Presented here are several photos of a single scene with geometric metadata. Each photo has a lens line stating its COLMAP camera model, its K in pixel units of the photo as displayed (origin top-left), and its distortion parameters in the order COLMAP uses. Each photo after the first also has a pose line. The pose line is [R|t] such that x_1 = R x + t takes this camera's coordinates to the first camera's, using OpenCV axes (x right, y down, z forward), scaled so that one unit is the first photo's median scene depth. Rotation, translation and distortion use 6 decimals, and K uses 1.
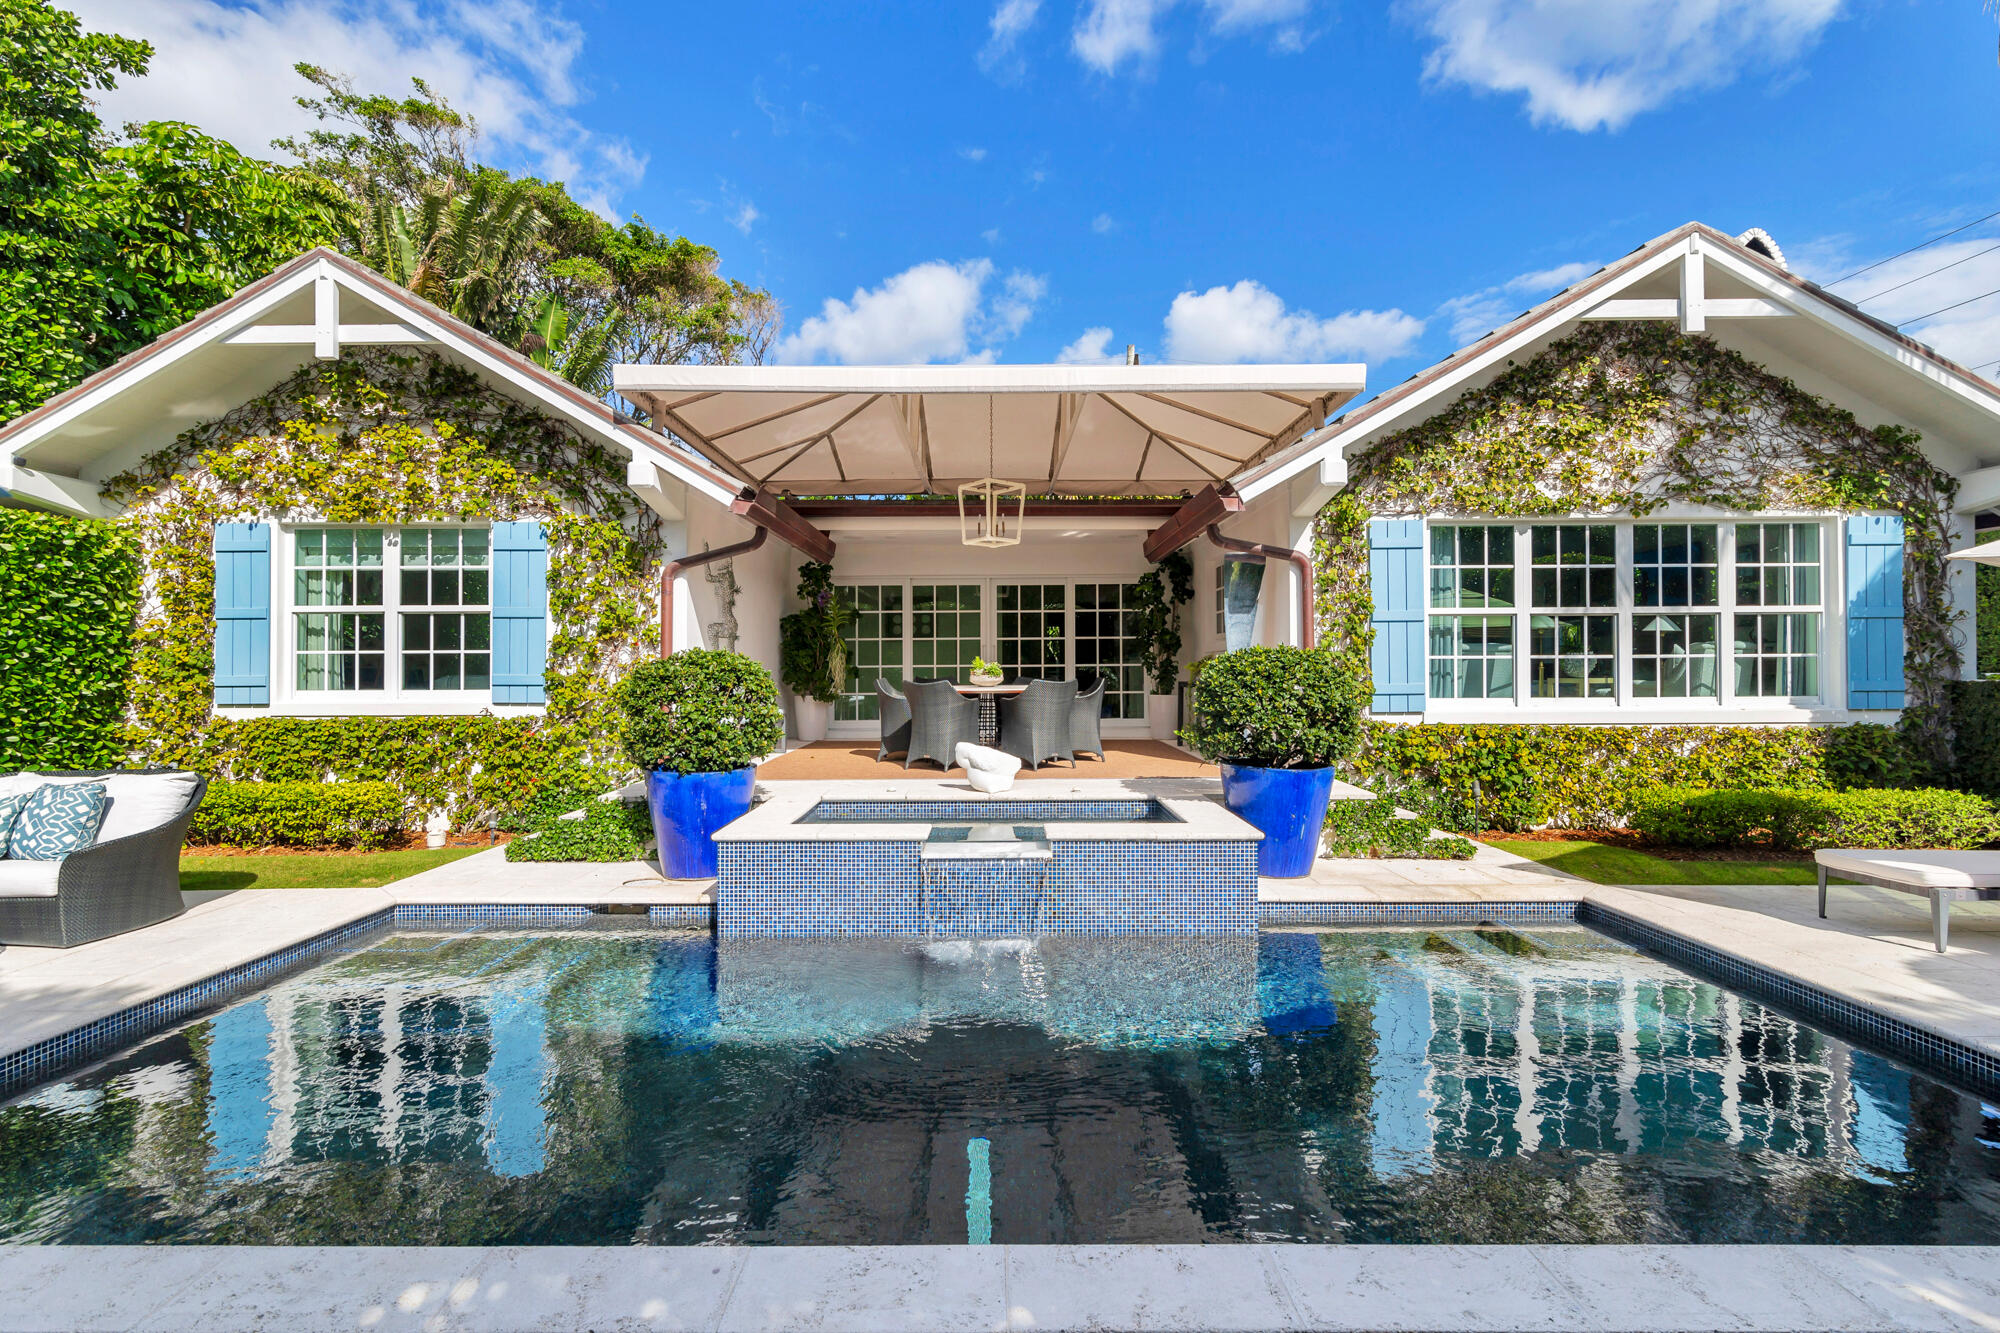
lens RADIAL K [[912.1, 0, 996.3], [0, 912.1, 676.4], [0, 0, 1]] dist [0.001760, 0.000227]
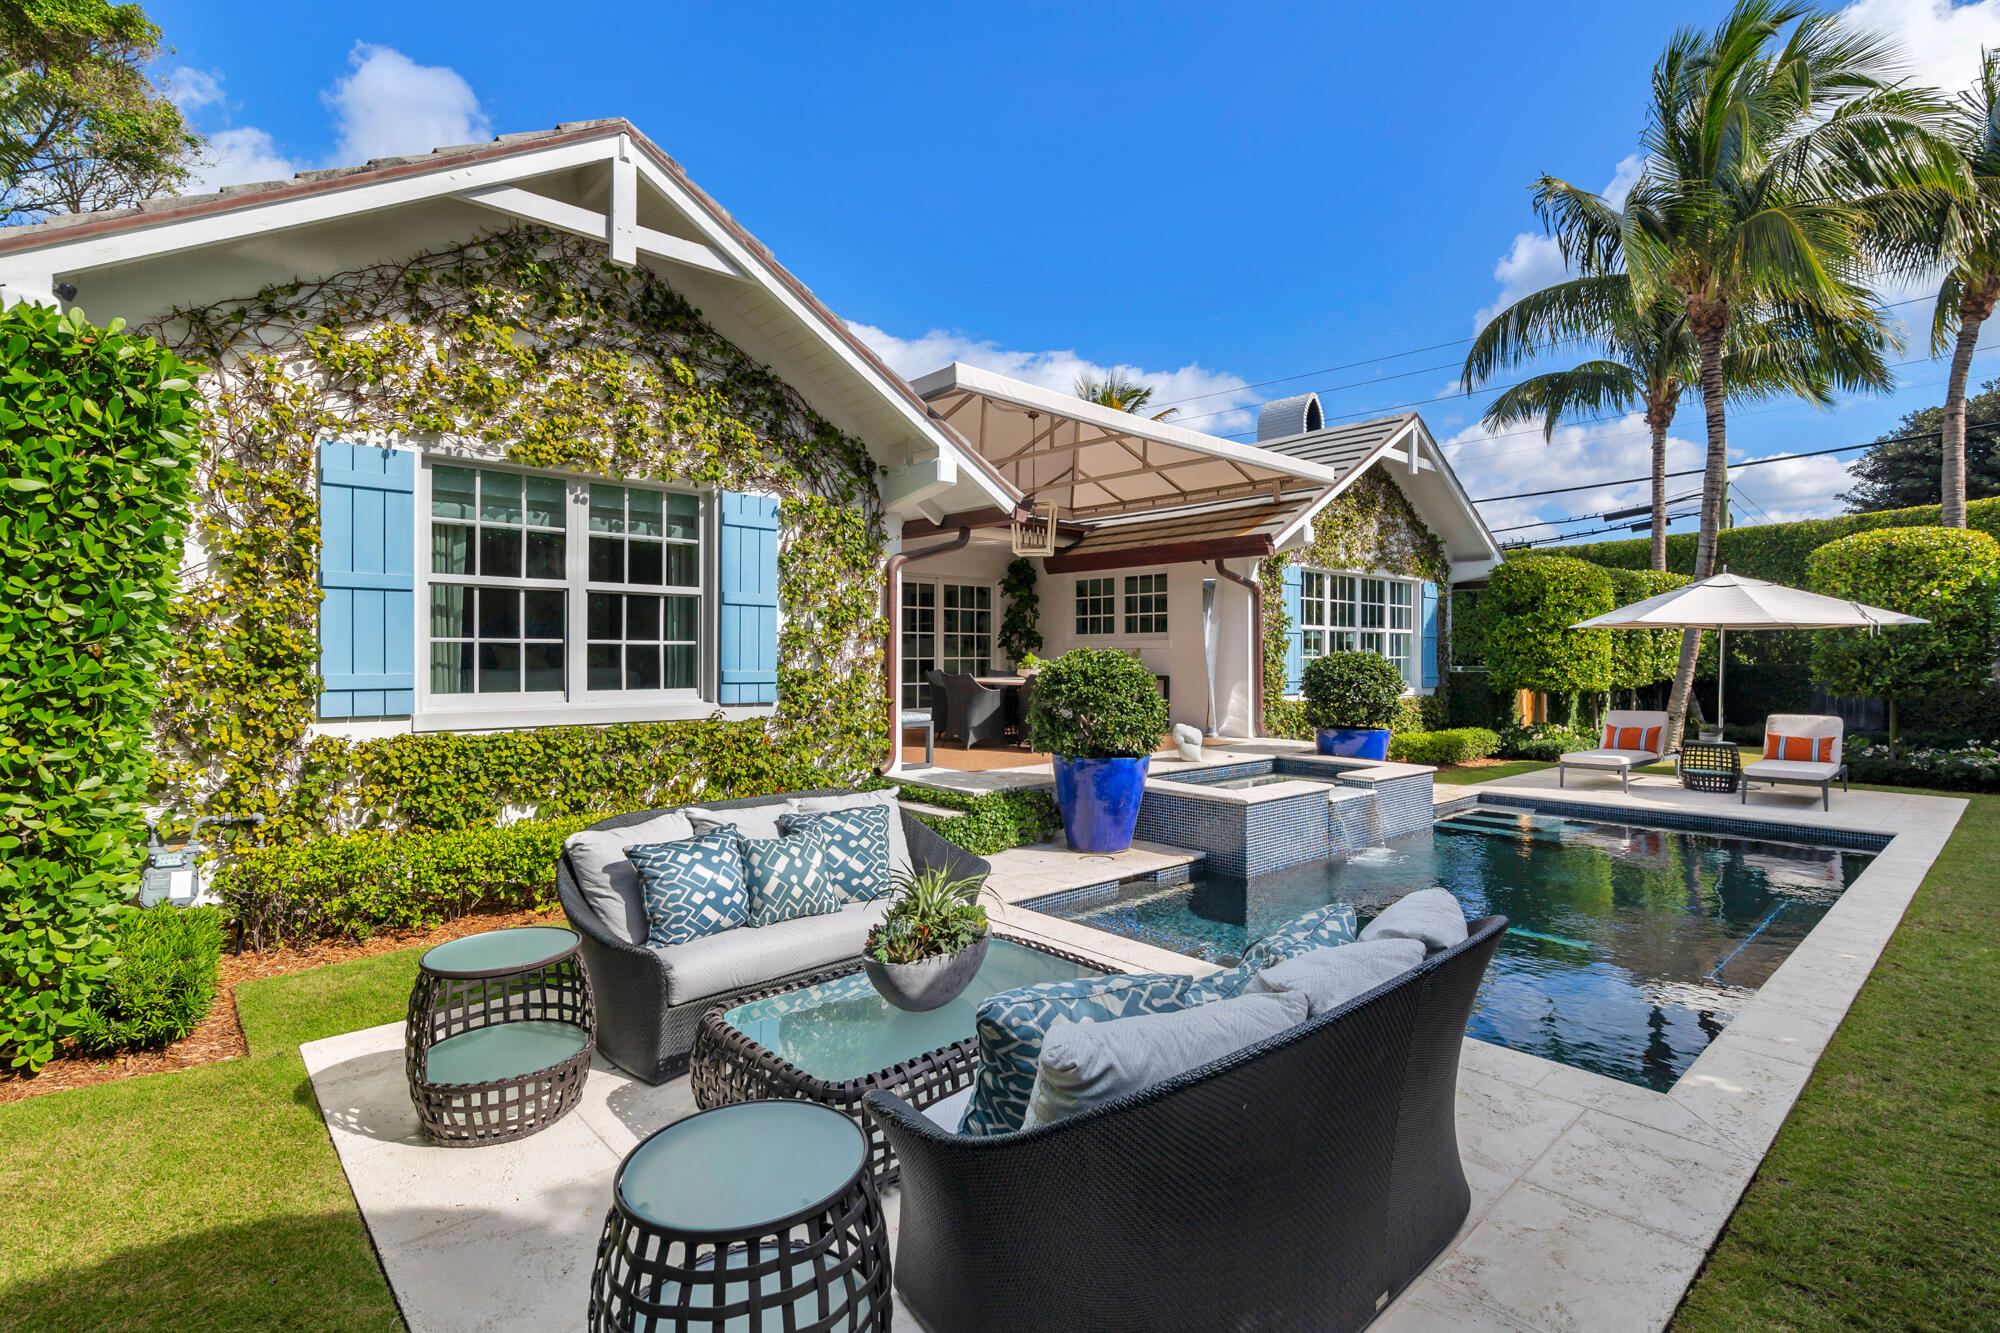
lens RADIAL K [[945.4, 0, 998.4], [0, 945.4, 662.5], [0, 0, 1]] dist [-0.001539, -0.000513]
pose [[0.737545, 0.002521, 0.675293, -0.953038], [-0.002570, 0.999996, -0.000926, -0.009294], [-0.675293, -0.001053, 0.737549, 0.176411]]
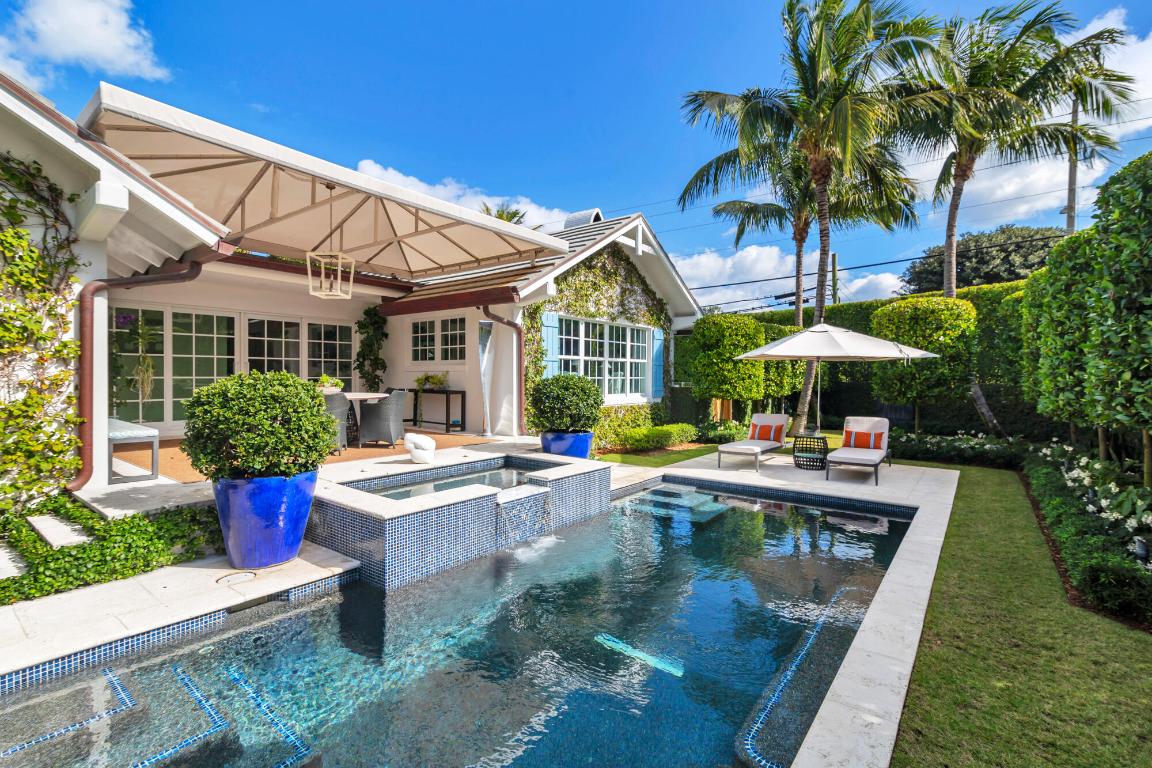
lens RADIAL K [[525.0, 0, 576.0], [0, 525.0, 384.0], [0, 0, 1]] dist [0.001928, 0.000220]
pose [[0.603121, -0.004108, 0.797639, -0.495923], [-0.004479, 0.999954, 0.008537, -0.017056], [-0.797637, -0.008722, 0.603075, 0.208543]]
